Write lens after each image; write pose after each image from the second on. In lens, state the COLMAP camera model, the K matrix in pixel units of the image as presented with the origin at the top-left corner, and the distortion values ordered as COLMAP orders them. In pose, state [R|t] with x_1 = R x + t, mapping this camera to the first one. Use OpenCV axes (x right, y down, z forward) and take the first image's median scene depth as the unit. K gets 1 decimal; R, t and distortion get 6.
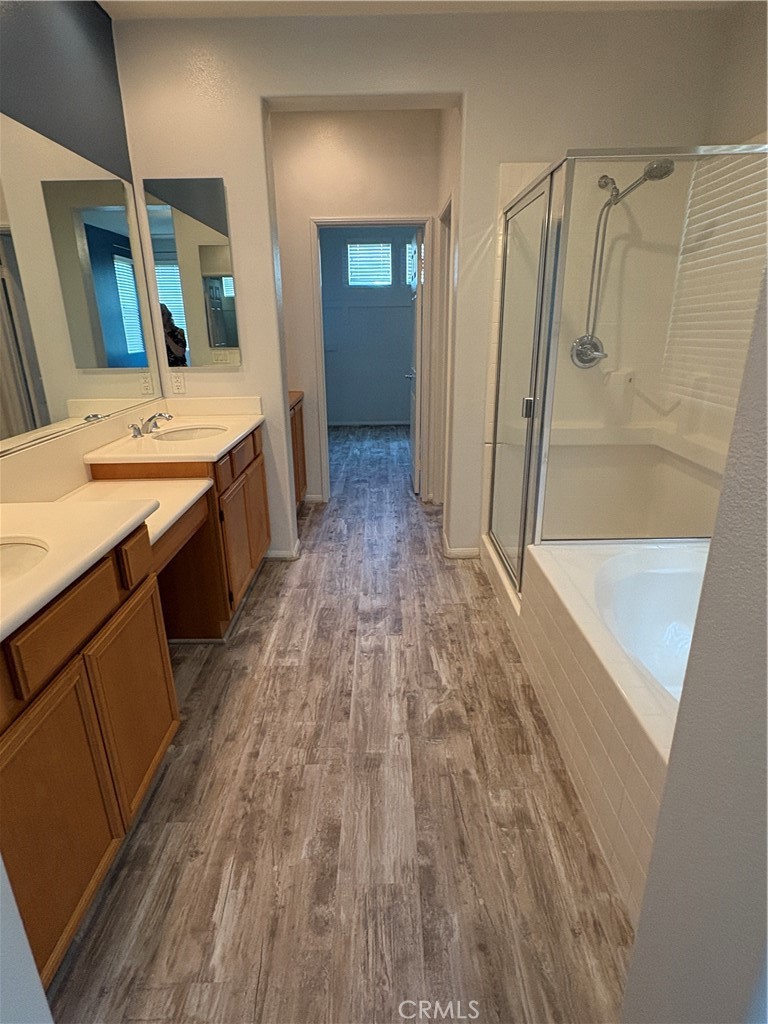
lens RADIAL K [[548.2, 0, 385.7], [0, 548.2, 513.7], [0, 0, 1]] dist [0.003189, -0.000951]
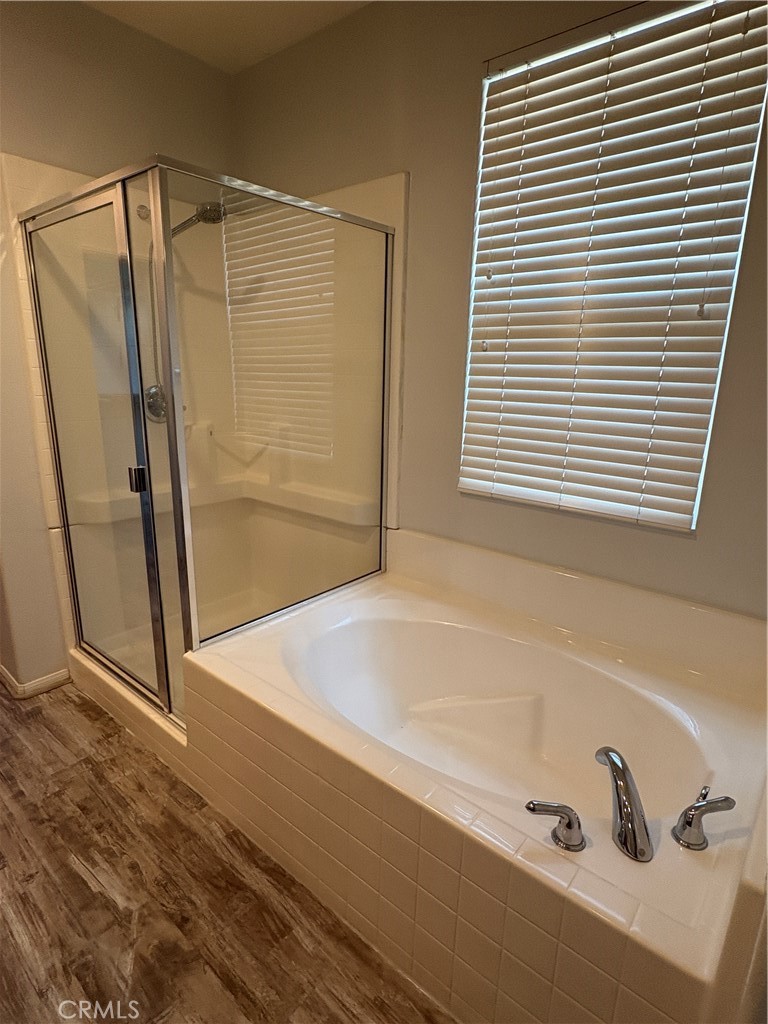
lens RADIAL K [[548.2, 0, 379.8], [0, 548.2, 514.0], [0, 0, 1]] dist [0.003189, -0.000951]
pose [[0.648224, -0.168538, 0.742564, -0.092597], [0.224976, 0.974052, 0.024686, -0.084348], [-0.727456, 0.151057, 0.669320, 0.238775]]
